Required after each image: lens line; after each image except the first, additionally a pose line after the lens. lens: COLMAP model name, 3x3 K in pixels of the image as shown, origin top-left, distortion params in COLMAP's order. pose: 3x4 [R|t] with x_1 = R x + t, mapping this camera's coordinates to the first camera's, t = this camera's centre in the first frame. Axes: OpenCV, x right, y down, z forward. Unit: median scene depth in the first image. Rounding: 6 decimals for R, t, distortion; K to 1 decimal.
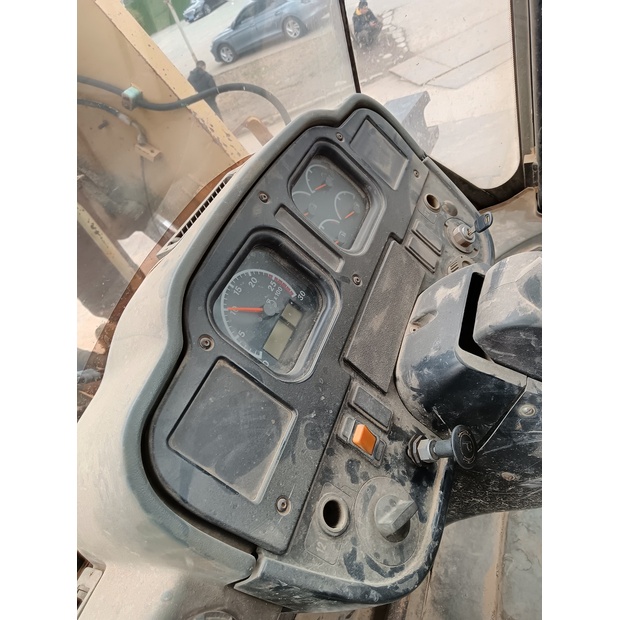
lens RADIAL K [[480.1, 0, 315.9], [0, 480.1, 287.4], [0, 0, 1]] dist [0.061058, -0.080441]
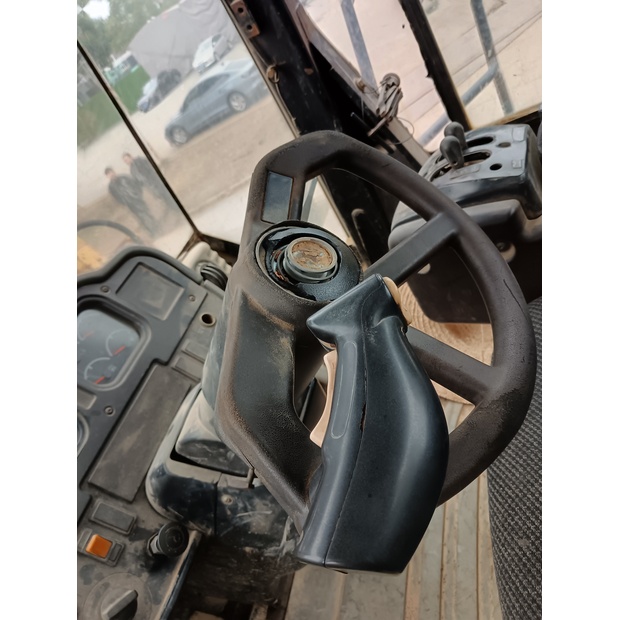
lens RADIAL K [[480.1, 0, 302.4], [0, 480.1, 296.1], [0, 0, 1]] dist [0.061058, -0.080441]
pose [[0.985213, -0.171005, -0.010611, 0.563401], [0.169512, 0.981872, -0.084806, -0.101695], [0.024921, 0.081754, 0.996341, -0.240251]]
